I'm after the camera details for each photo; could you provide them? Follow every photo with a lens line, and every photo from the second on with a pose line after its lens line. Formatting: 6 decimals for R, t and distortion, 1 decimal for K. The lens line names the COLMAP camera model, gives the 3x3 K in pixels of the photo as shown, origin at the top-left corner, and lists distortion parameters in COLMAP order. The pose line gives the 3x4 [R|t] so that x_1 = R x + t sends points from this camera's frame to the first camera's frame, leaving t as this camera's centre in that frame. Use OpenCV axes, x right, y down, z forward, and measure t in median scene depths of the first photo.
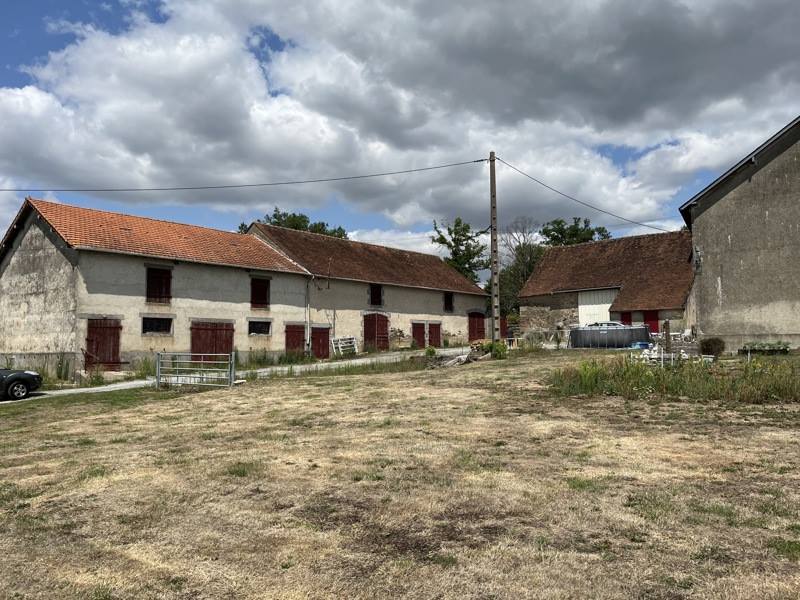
lens RADIAL K [[598.0, 0, 397.9], [0, 598.0, 294.0], [0, 0, 1]] dist [0.063961, -0.082361]
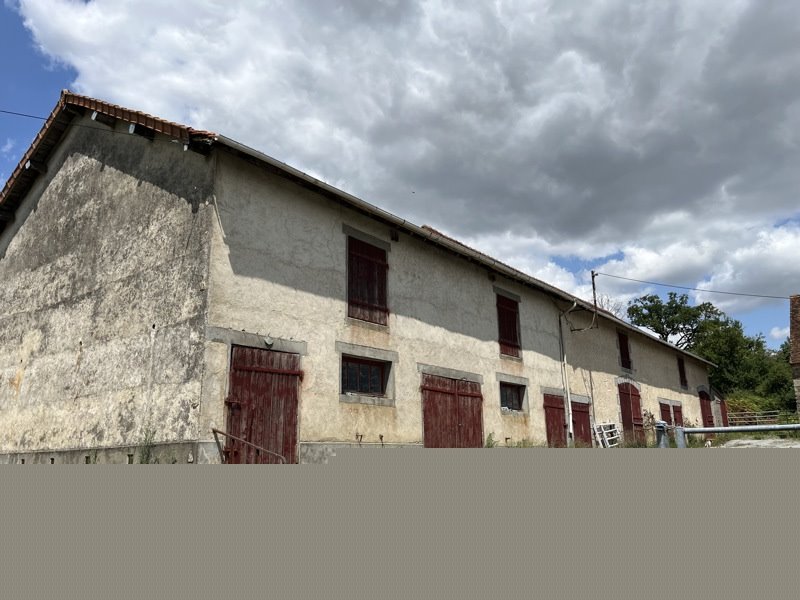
lens RADIAL K [[598.0, 0, 397.9], [0, 598.0, 294.0], [0, 0, 1]] dist [0.063961, -0.082361]
pose [[0.999385, -0.001424, 0.035048, -0.384273], [0.007539, 0.984545, -0.174969, 0.066964], [-0.034257, 0.175125, 0.983950, 0.580352]]
